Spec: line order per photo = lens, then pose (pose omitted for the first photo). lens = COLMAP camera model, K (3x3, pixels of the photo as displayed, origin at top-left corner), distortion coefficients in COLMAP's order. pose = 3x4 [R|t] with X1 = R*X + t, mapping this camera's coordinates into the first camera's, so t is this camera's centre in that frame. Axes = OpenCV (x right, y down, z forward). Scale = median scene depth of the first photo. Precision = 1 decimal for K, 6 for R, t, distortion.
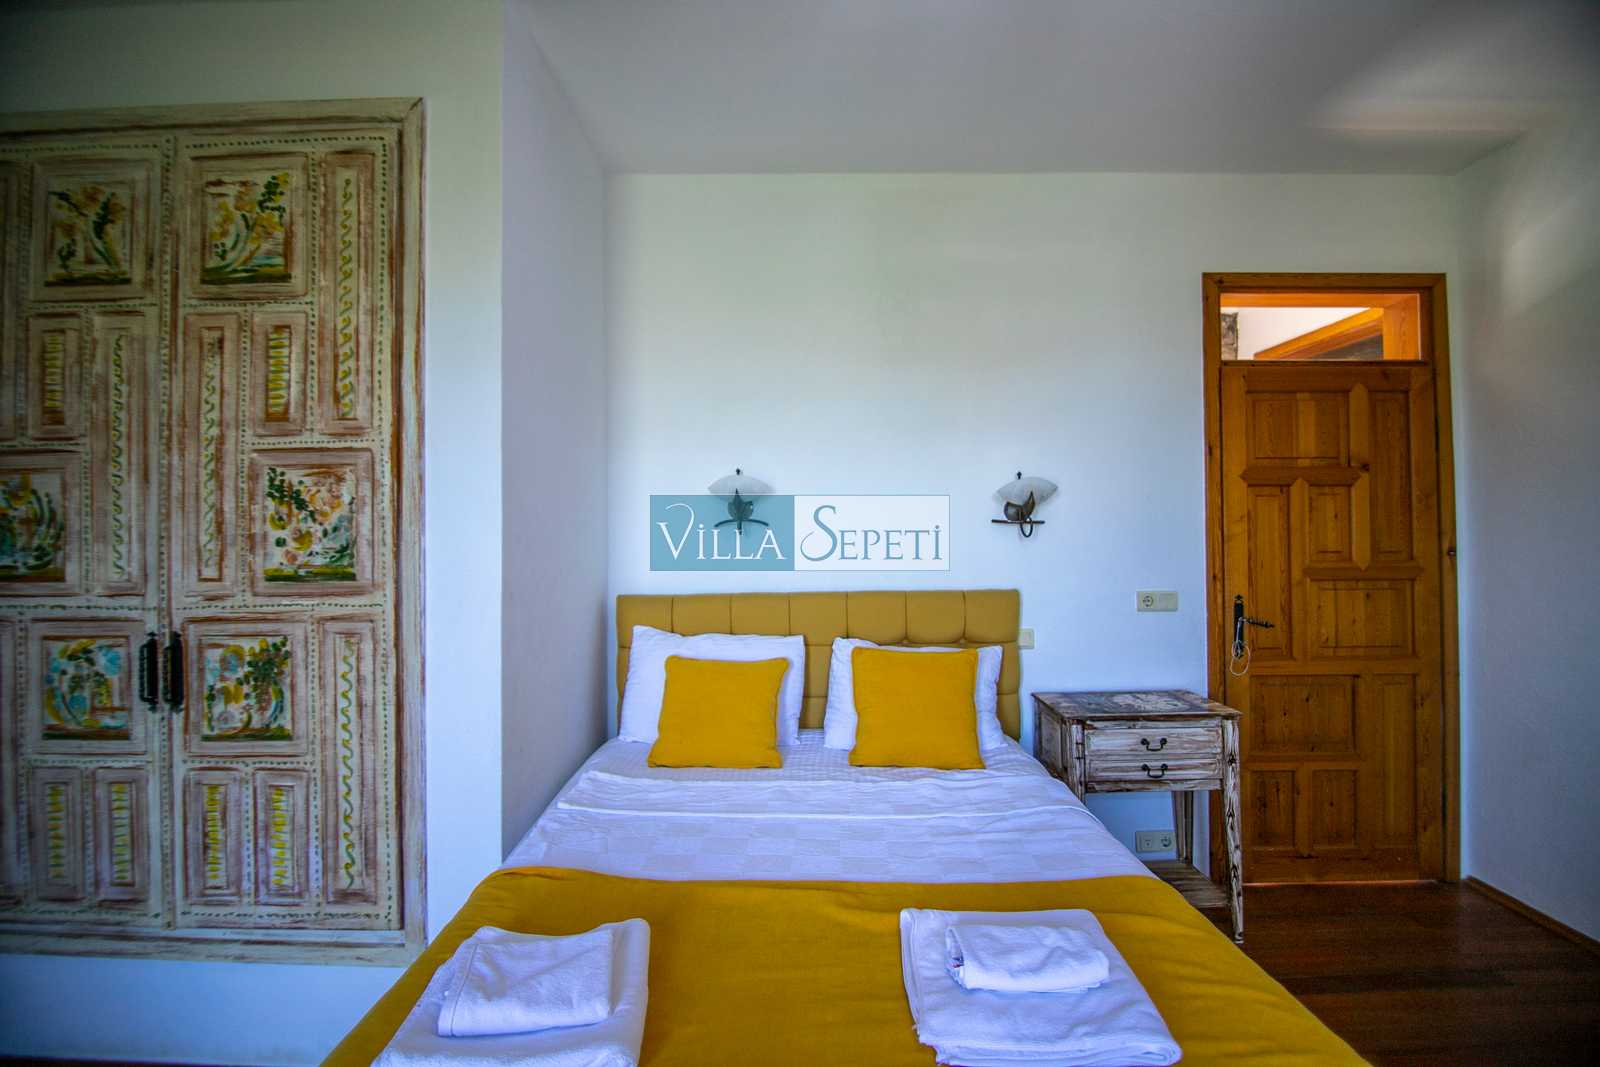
lens RADIAL K [[698.7, 0, 791.1], [0, 698.7, 526.1], [0, 0, 1]] dist [-0.003344, -0.009605]
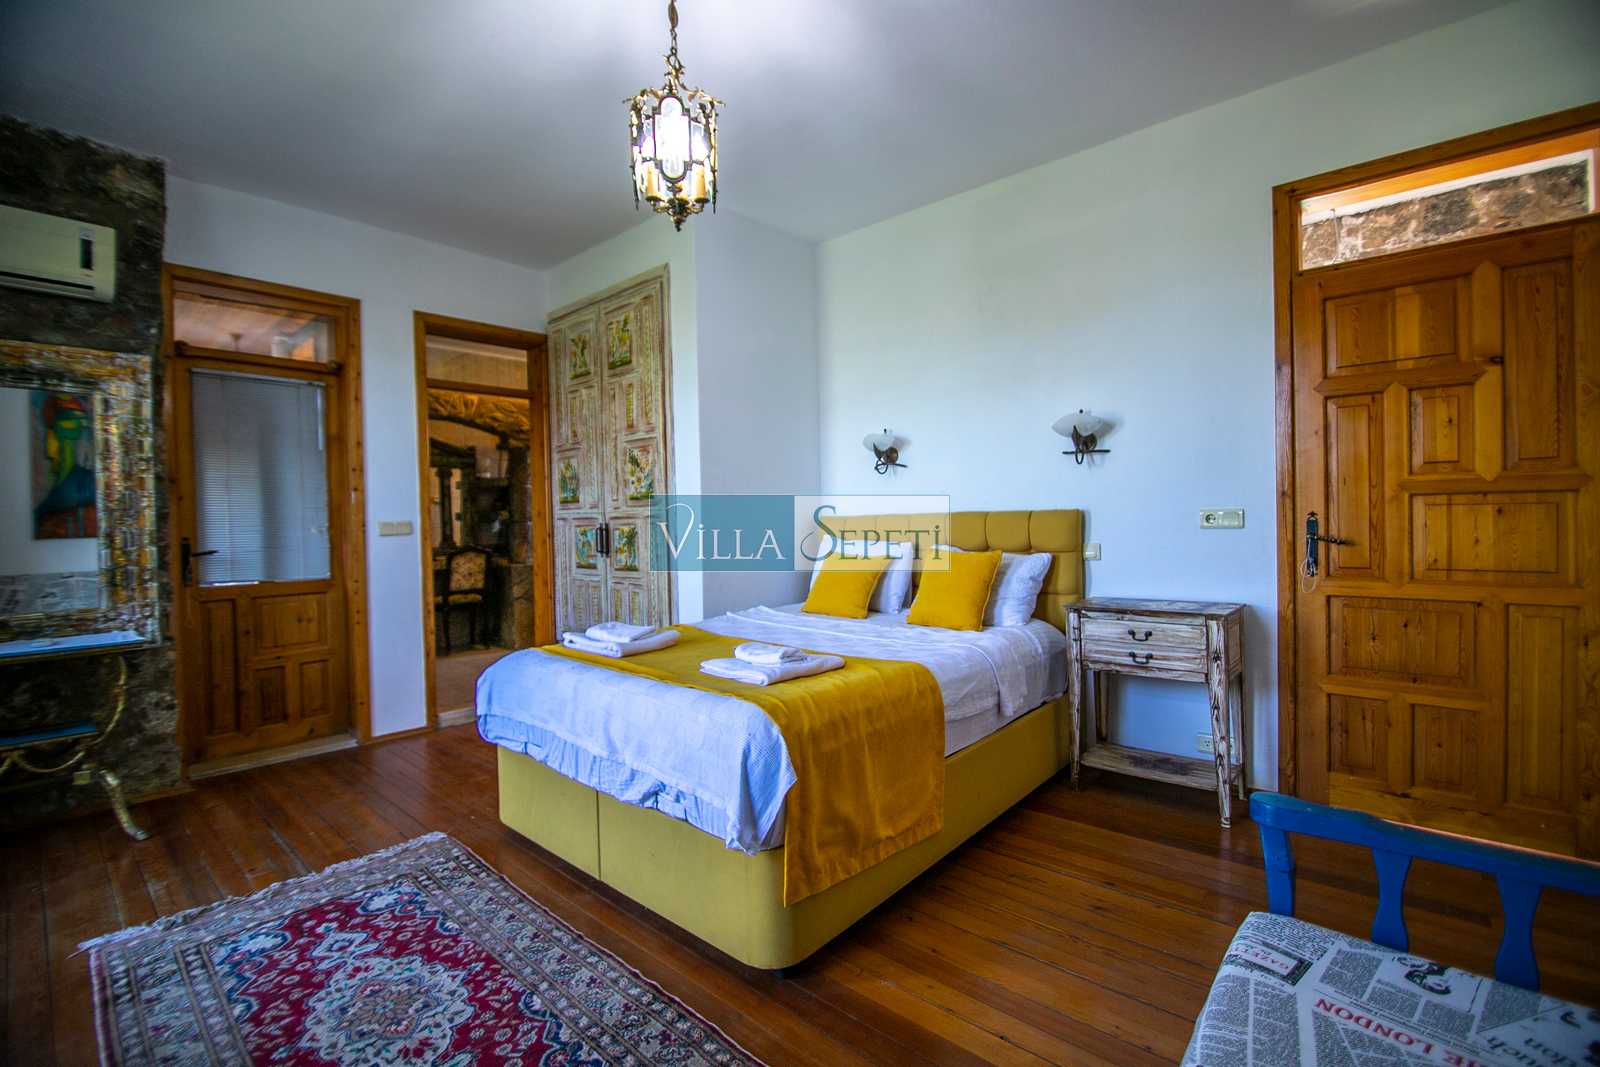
lens RADIAL K [[698.7, 0, 800.3], [0, 698.7, 527.9], [0, 0, 1]] dist [-0.003344, -0.009605]
pose [[0.744734, 0.002961, -0.667355, 0.872515], [0.025262, 0.999148, 0.032625, 0.082311], [0.666883, -0.041156, 0.744025, -0.232988]]
